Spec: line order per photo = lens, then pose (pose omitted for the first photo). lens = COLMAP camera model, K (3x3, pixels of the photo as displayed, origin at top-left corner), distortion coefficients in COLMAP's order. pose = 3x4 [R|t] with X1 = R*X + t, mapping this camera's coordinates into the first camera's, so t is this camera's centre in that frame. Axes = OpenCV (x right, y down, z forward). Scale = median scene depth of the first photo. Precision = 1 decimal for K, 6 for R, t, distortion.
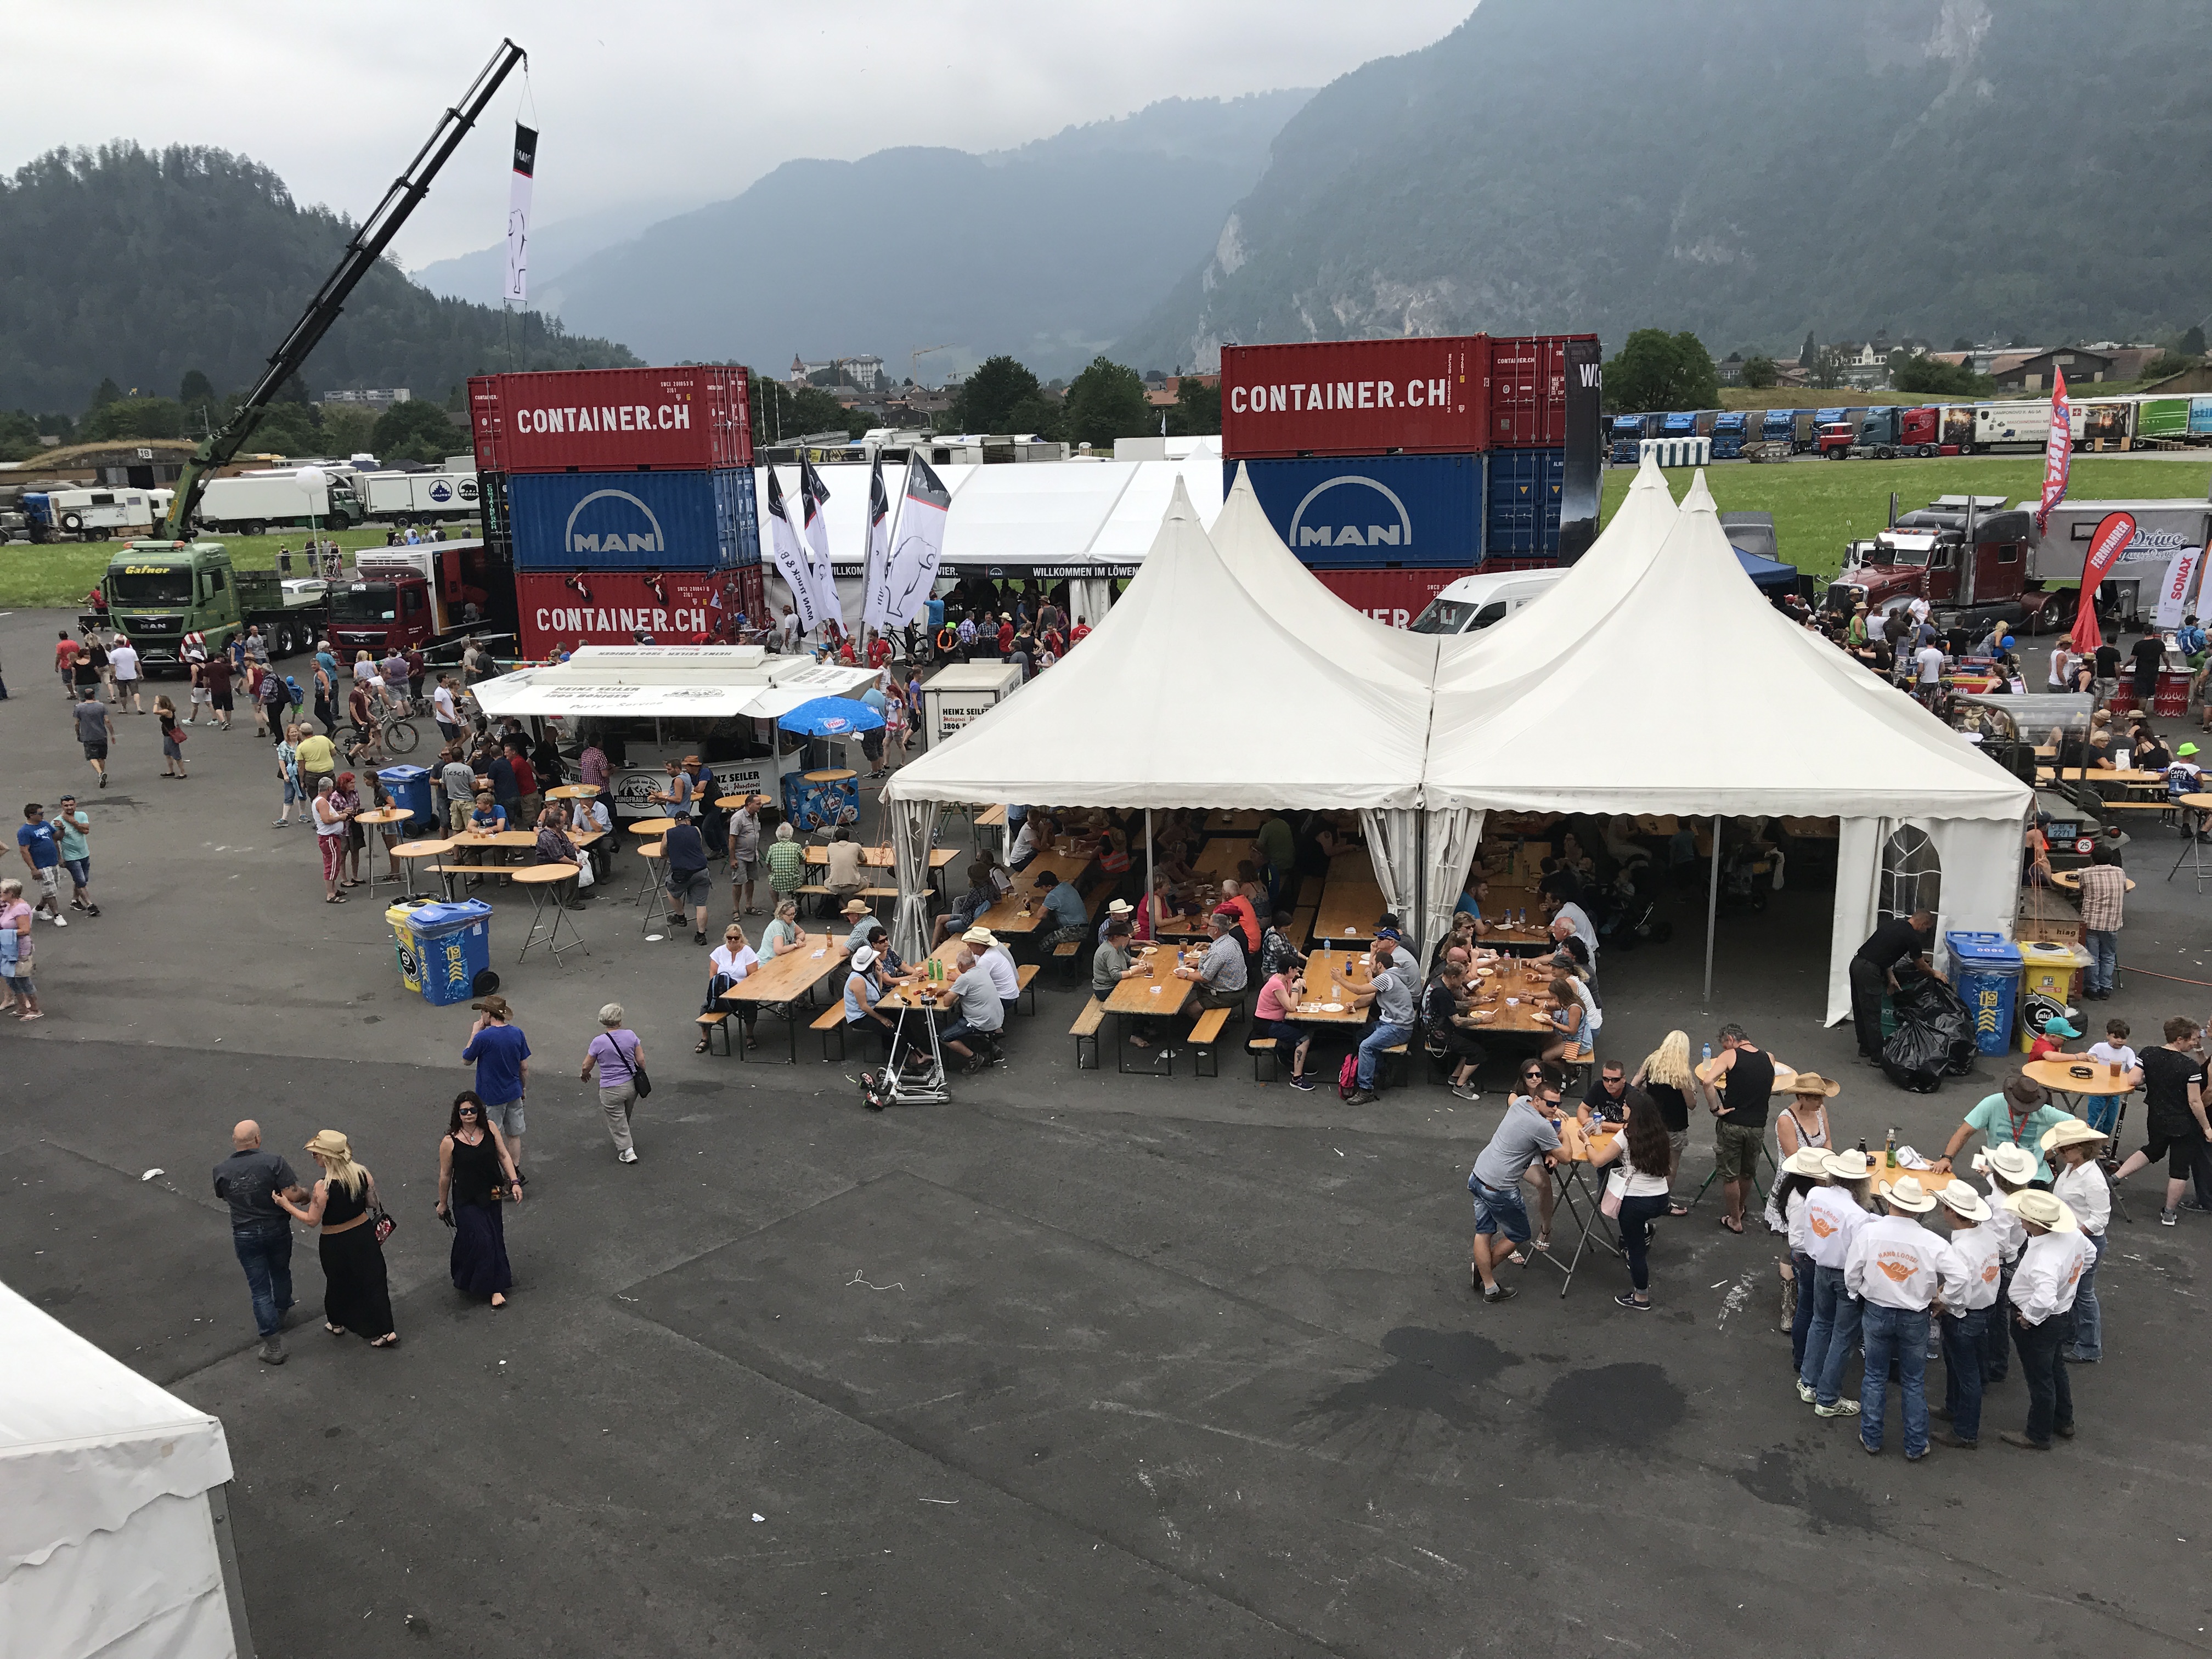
lens RADIAL K [[1799.2, 0, 1113.2], [0, 1799.2, 830.2], [0, 0, 1]] dist [0.010098, -0.015556]
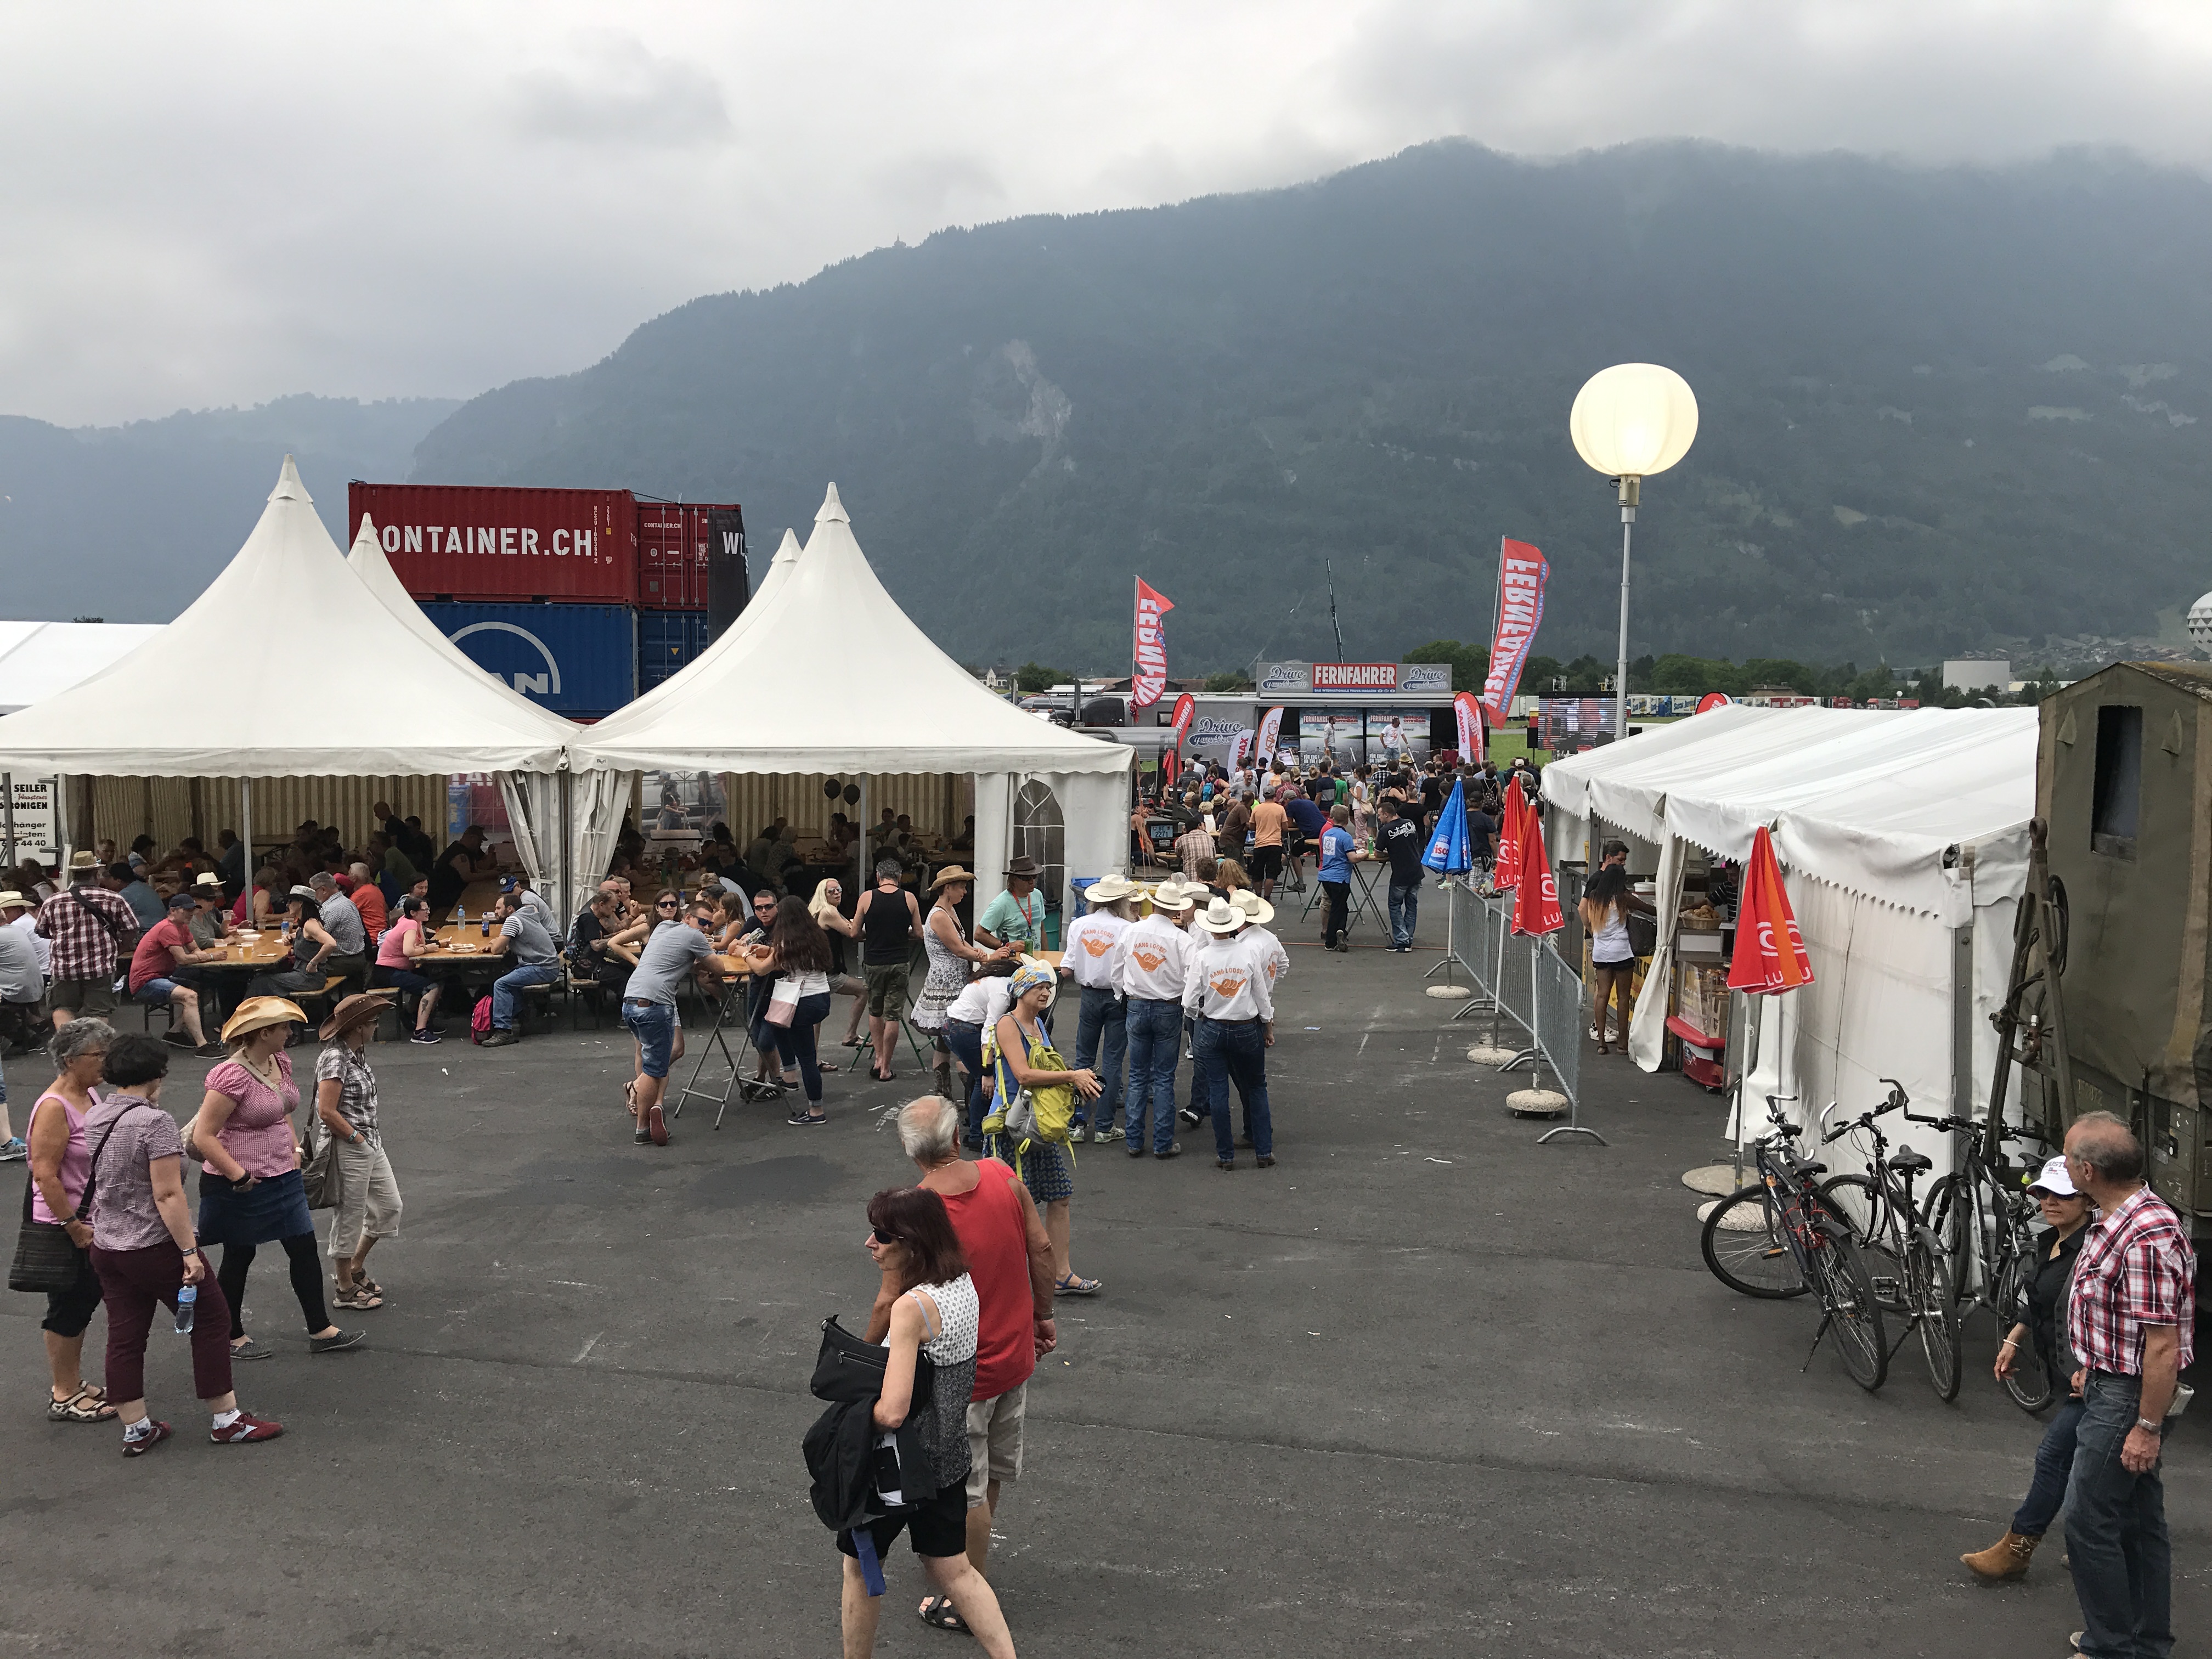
lens RADIAL K [[1799.2, 0, 1113.2], [0, 1799.2, 830.2], [0, 0, 1]] dist [0.010098, -0.015556]
pose [[0.898655, 0.005132, 0.438626, 0.014292], [0.071174, 0.984976, -0.157344, 0.188818], [-0.432843, 0.172617, 0.884788, 0.037237]]
